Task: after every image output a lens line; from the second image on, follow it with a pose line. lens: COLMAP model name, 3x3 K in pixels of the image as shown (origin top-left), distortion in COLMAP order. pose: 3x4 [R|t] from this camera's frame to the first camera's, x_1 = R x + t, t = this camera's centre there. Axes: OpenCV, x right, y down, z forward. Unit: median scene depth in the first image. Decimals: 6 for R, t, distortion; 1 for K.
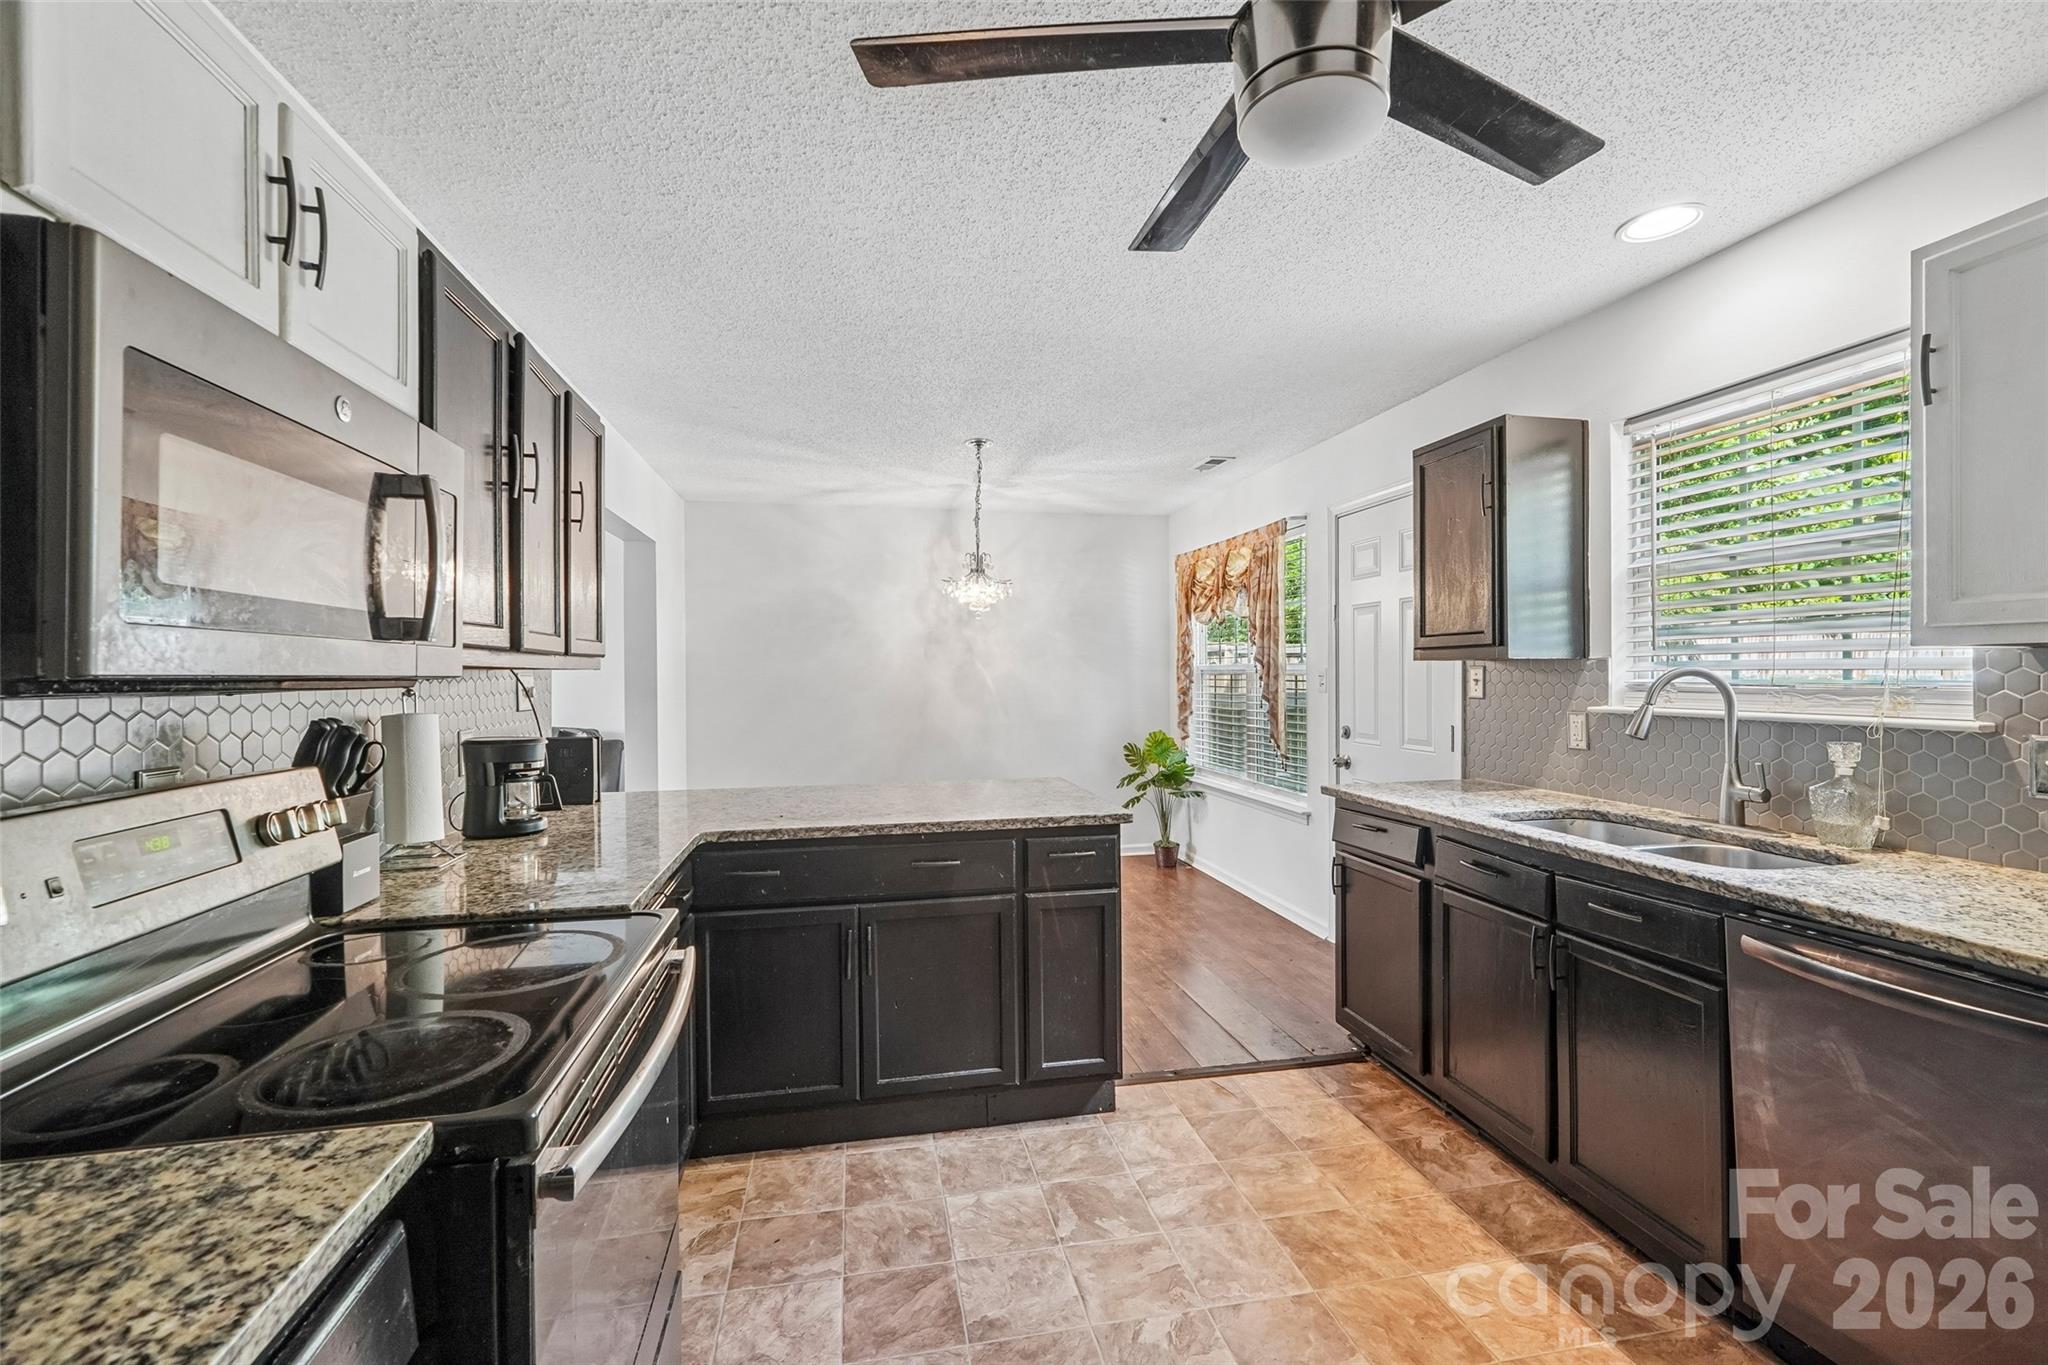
lens RADIAL K [[884.5, 0, 1021.2], [0, 884.5, 678.3], [0, 0, 1]] dist [-0.008714, 0.000782]
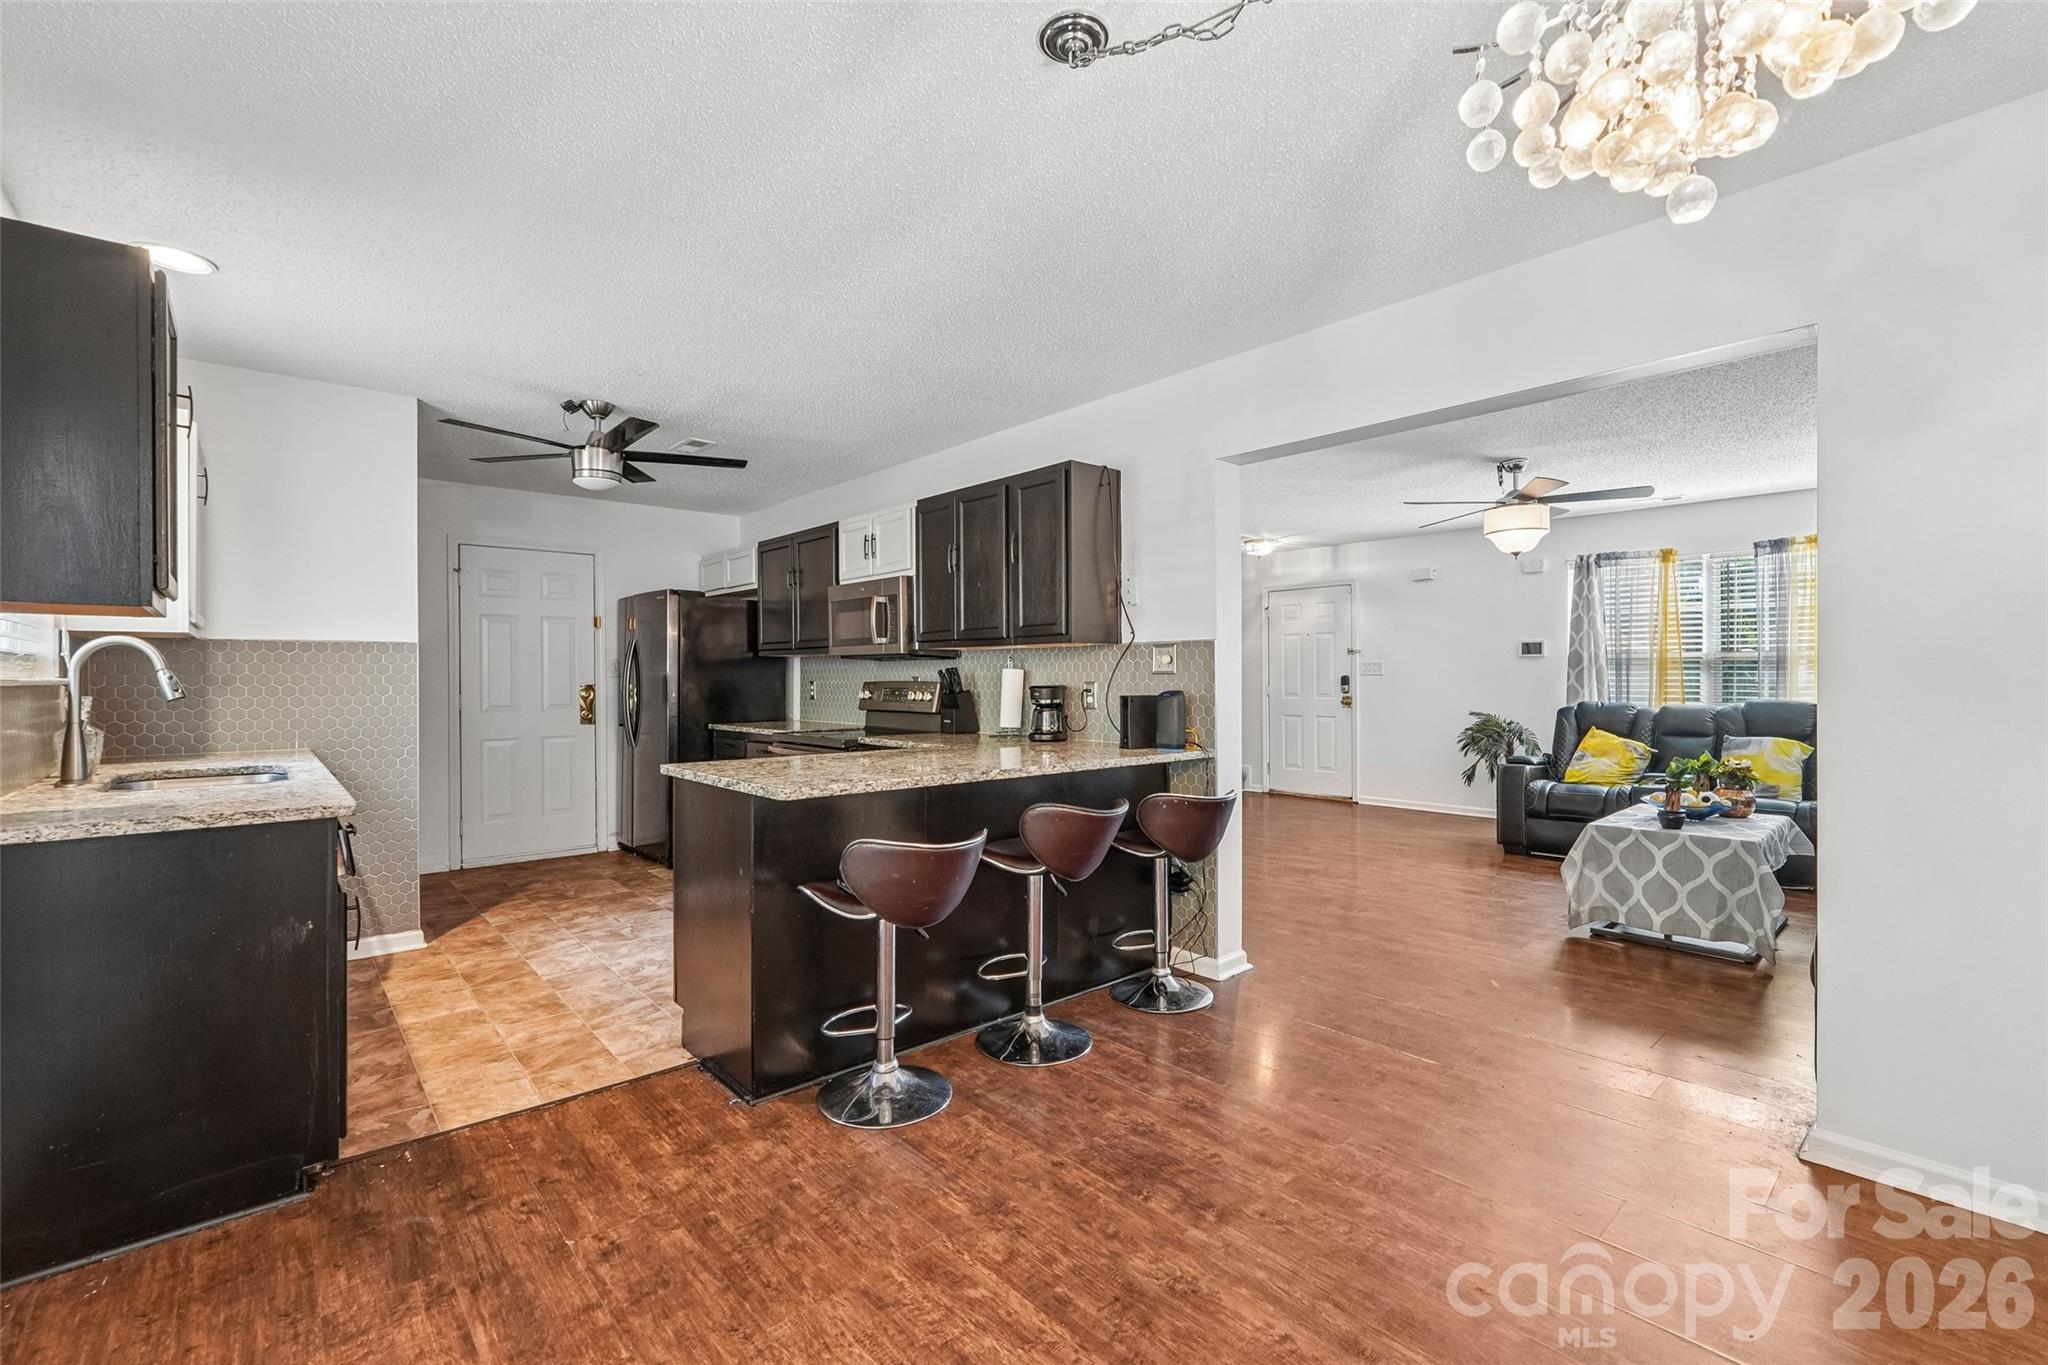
lens RADIAL K [[884.5, 0, 1021.2], [0, 884.5, 678.3], [0, 0, 1]] dist [-0.008714, 0.000782]
pose [[-0.867135, 0.007275, -0.498020, 0.322576], [0.003408, 0.999957, 0.008674, 0.032433], [0.498061, 0.005824, -0.867122, 2.462899]]
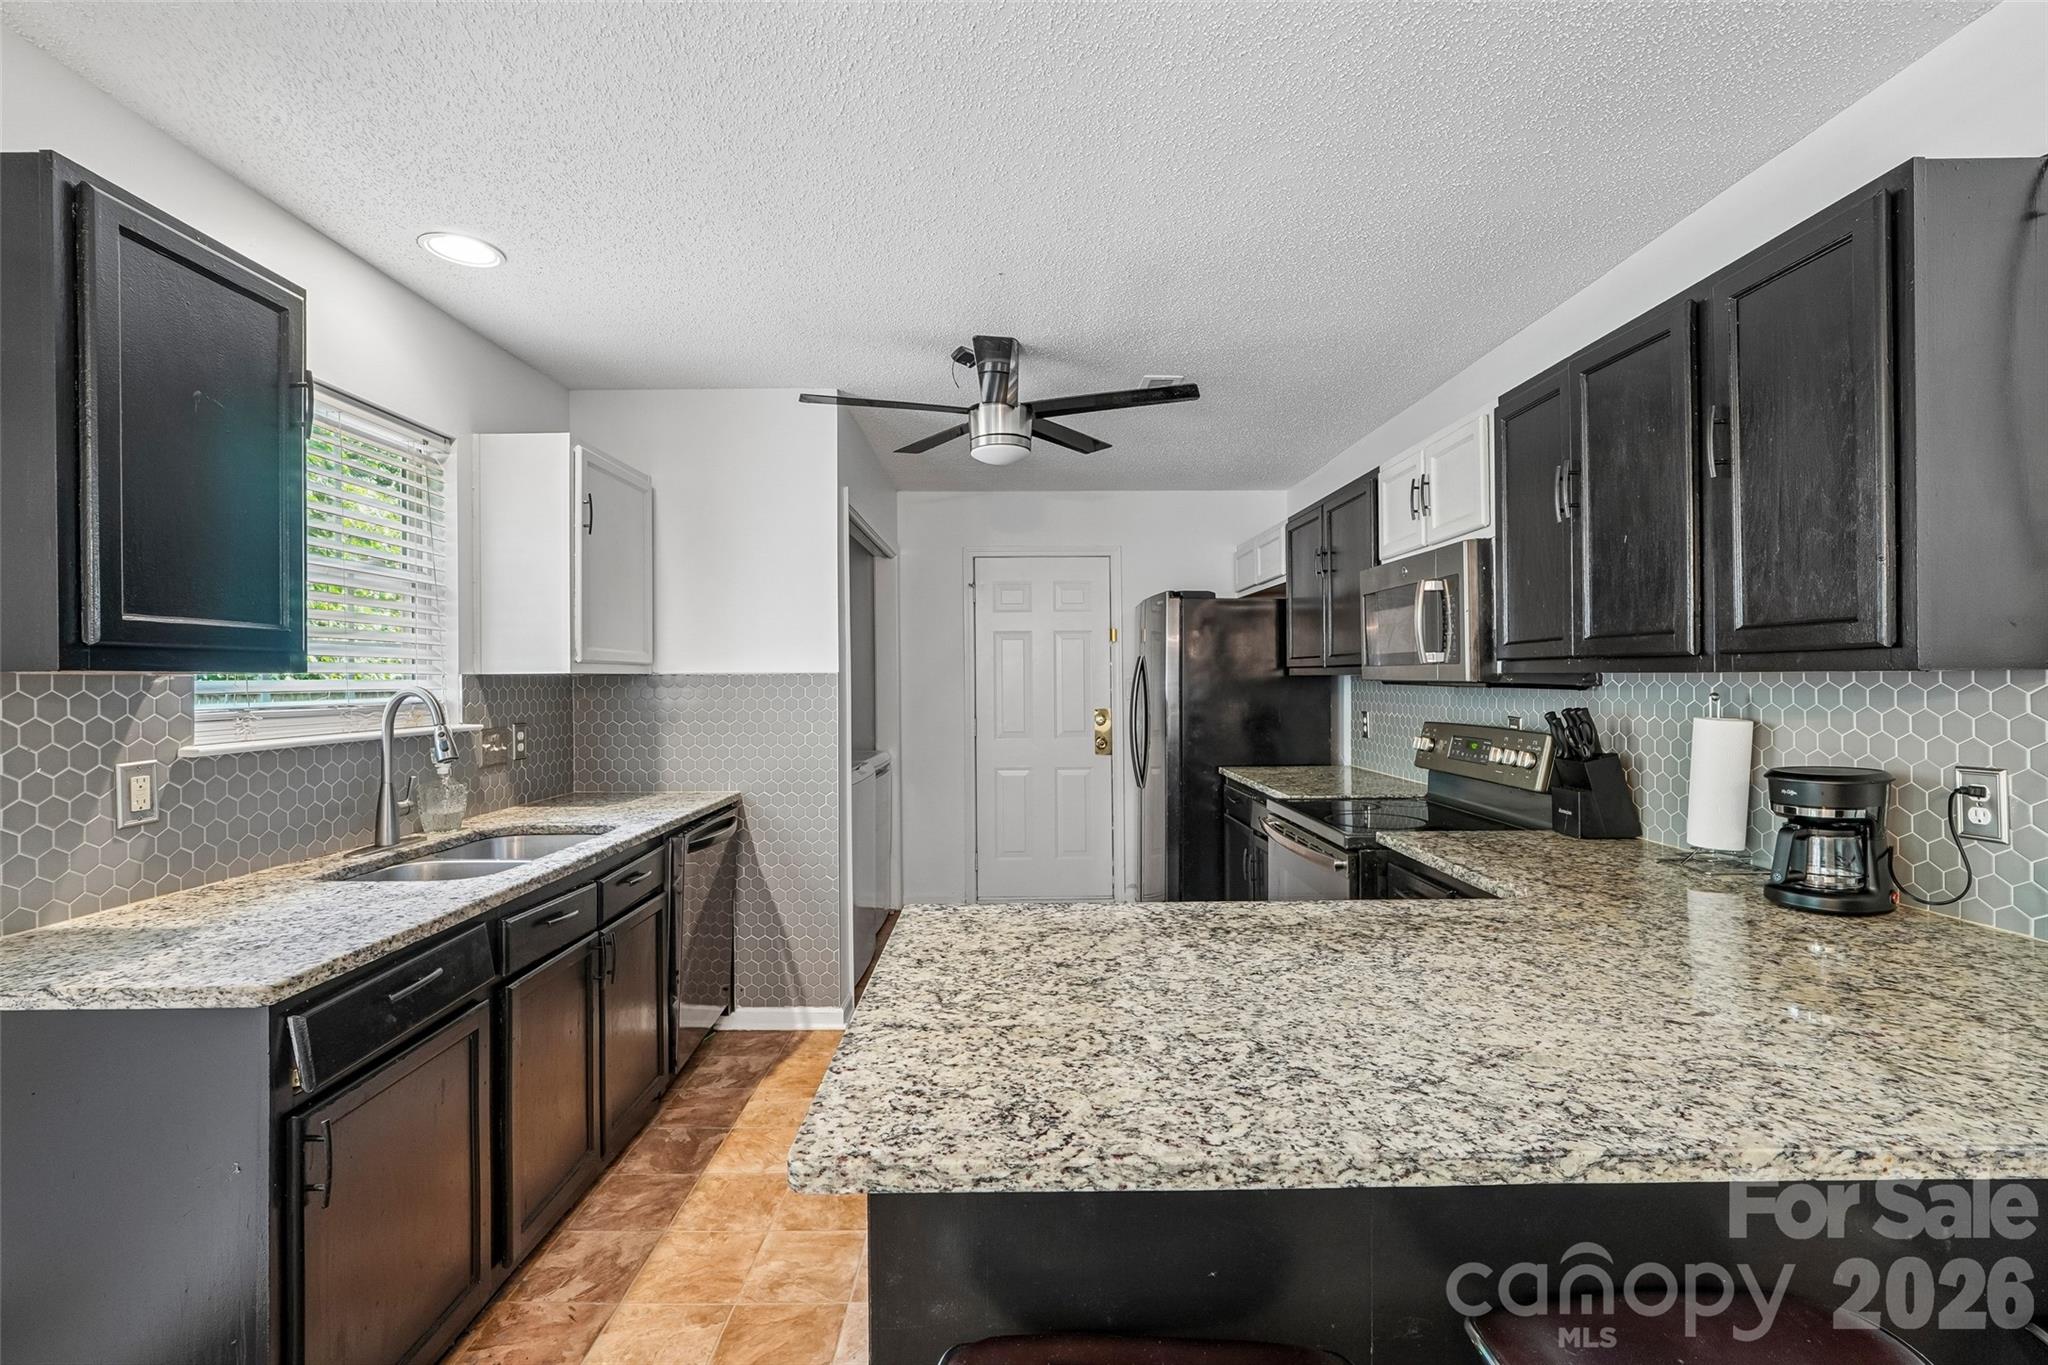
lens RADIAL K [[884.5, 0, 1021.2], [0, 884.5, 678.3], [0, 0, 1]] dist [-0.008714, 0.000782]
pose [[-0.982195, 0.009515, 0.187622, -0.087766], [0.010645, 0.999931, 0.005018, -0.020841], [-0.187561, 0.006926, -0.982229, 1.793635]]
